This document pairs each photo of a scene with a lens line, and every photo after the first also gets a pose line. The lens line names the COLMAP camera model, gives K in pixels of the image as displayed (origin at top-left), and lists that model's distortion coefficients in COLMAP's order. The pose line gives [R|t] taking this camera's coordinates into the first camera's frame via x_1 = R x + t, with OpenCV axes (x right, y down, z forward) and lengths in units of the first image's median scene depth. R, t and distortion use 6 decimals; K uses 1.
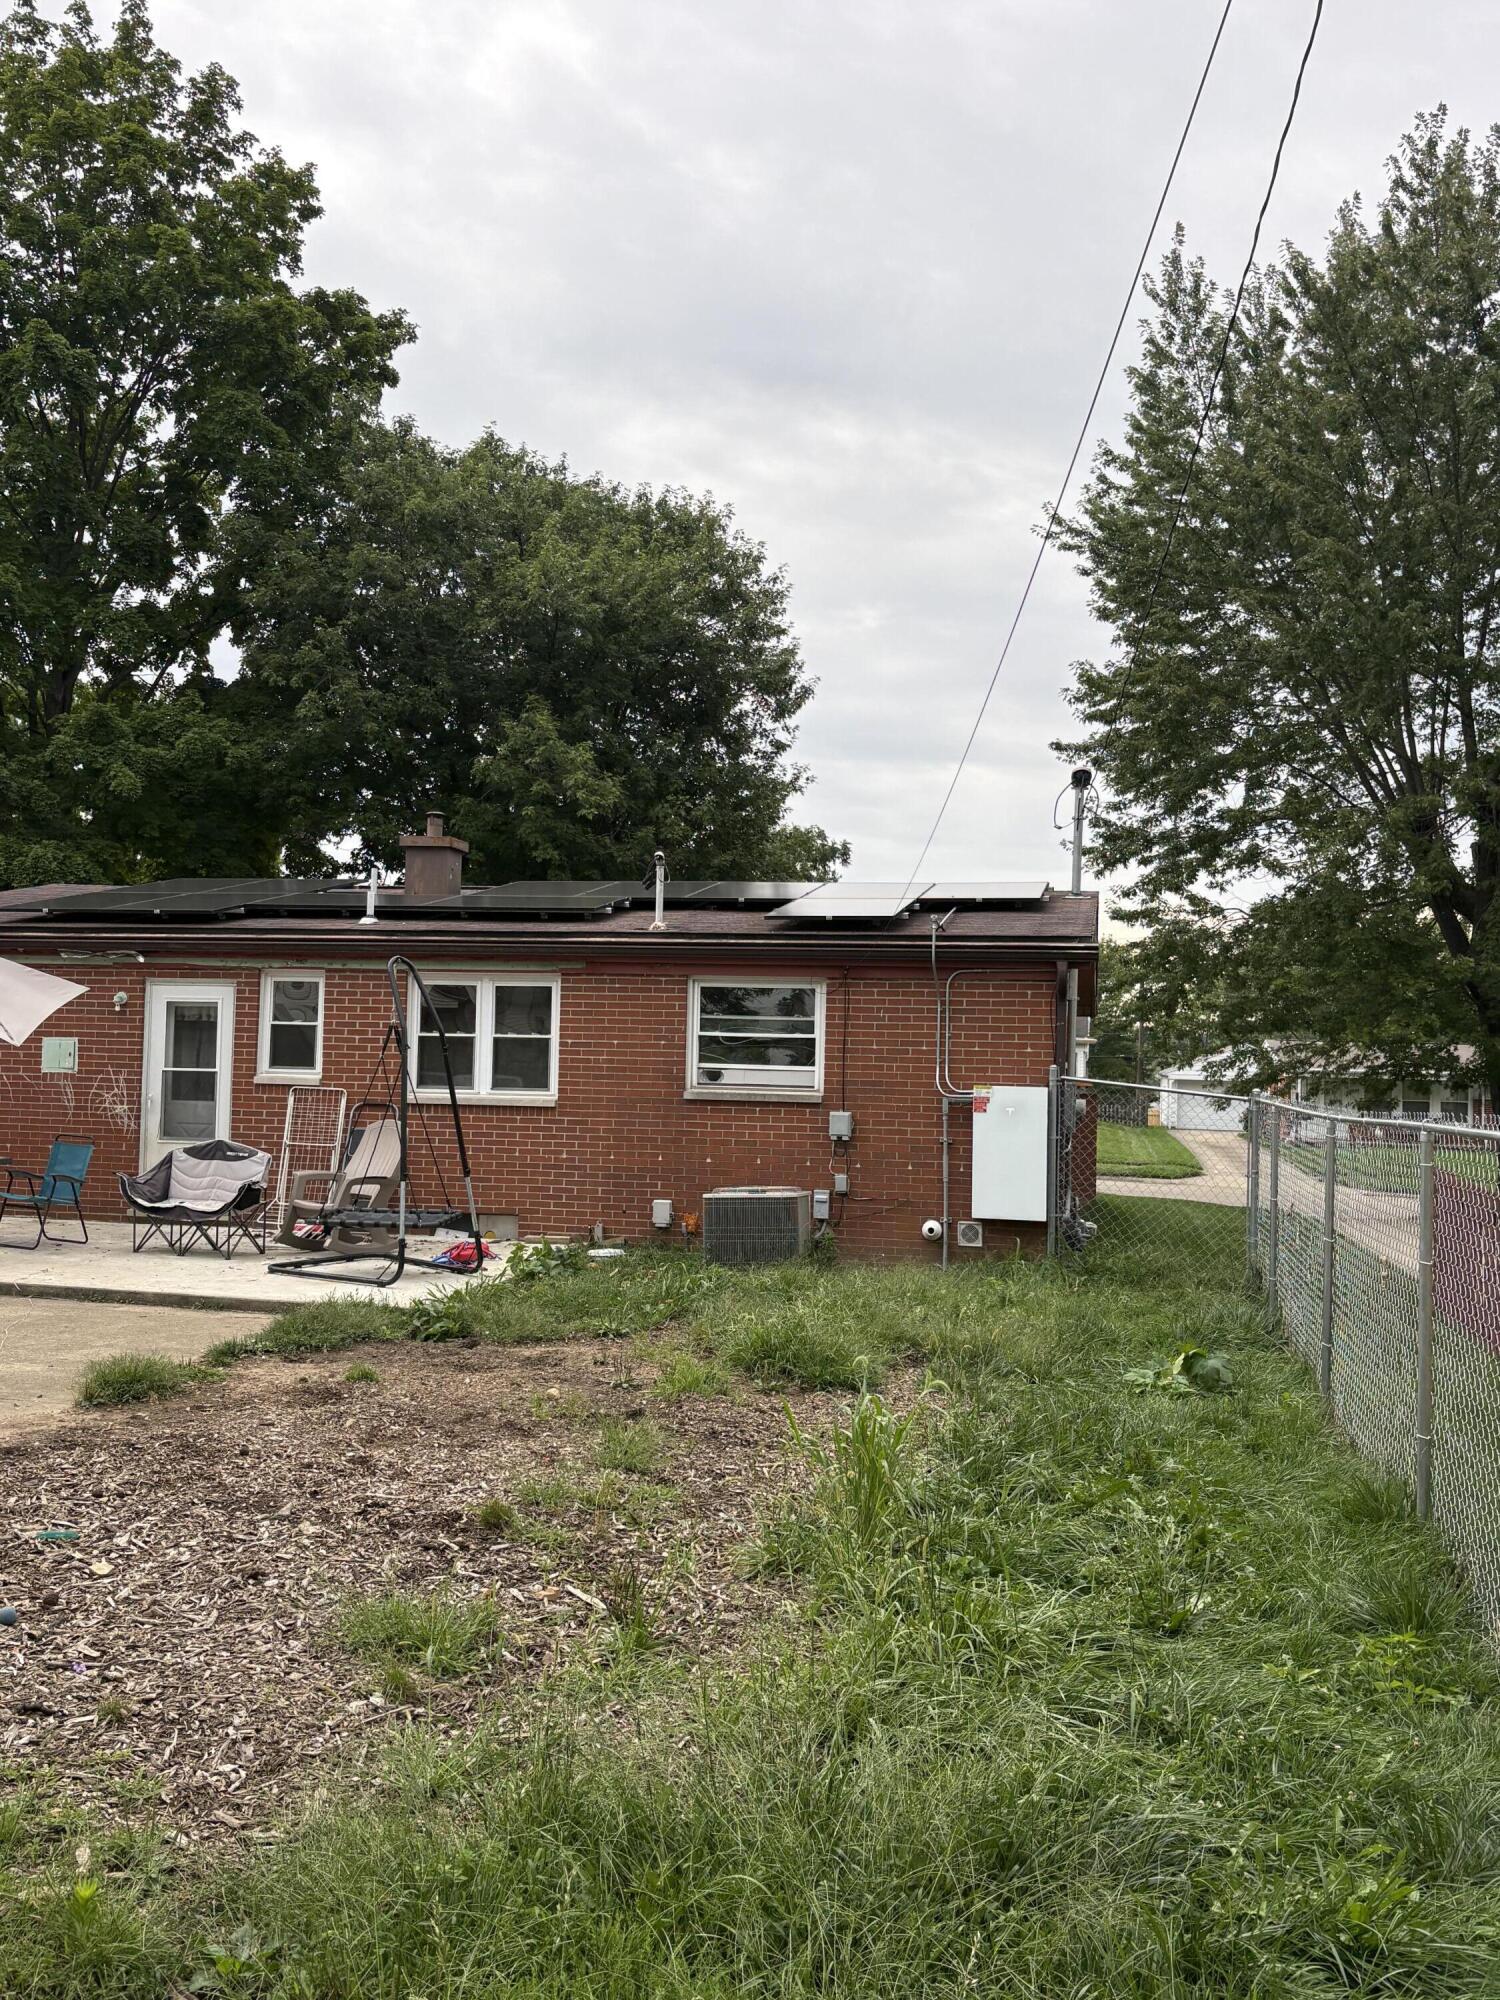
lens RADIAL K [[1761.9, 0, 739.2], [0, 1761.9, 981.8], [0, 0, 1]] dist [0.040236, -0.015812]
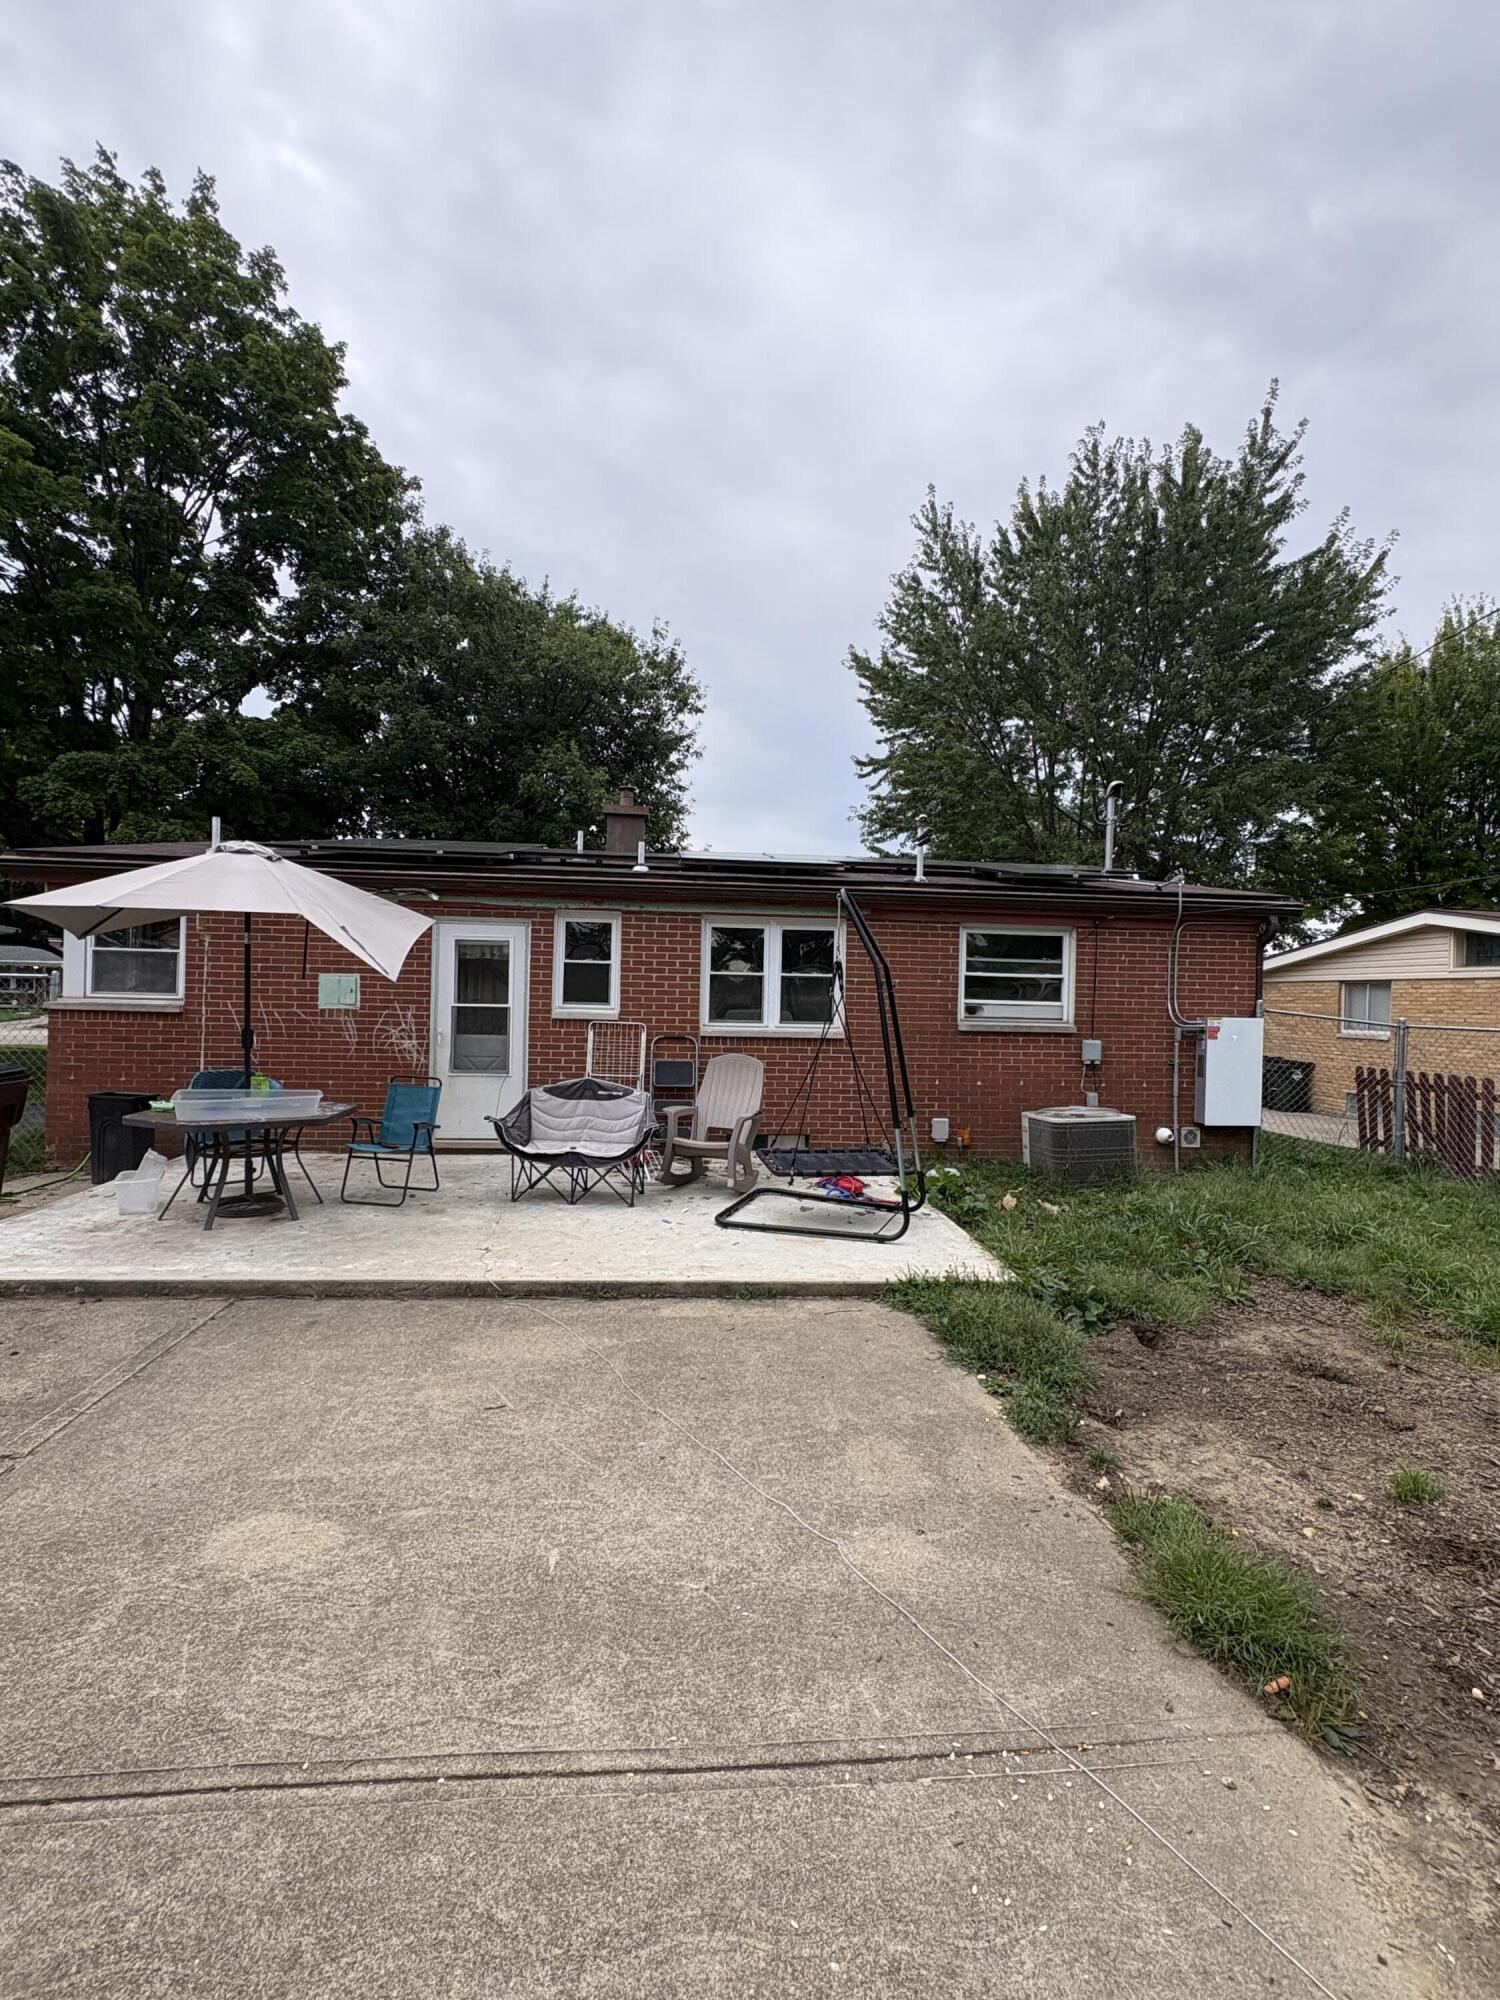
lens RADIAL K [[898.3, 0, 747.1], [0, 898.3, 998.9], [0, 0, 1]] dist [0.000384, 0.000569]
pose [[0.953675, -0.002299, 0.300831, -0.326433], [-0.013415, 0.998651, 0.050162, 0.017490], [-0.300541, -0.051874, 0.952357, 0.459045]]
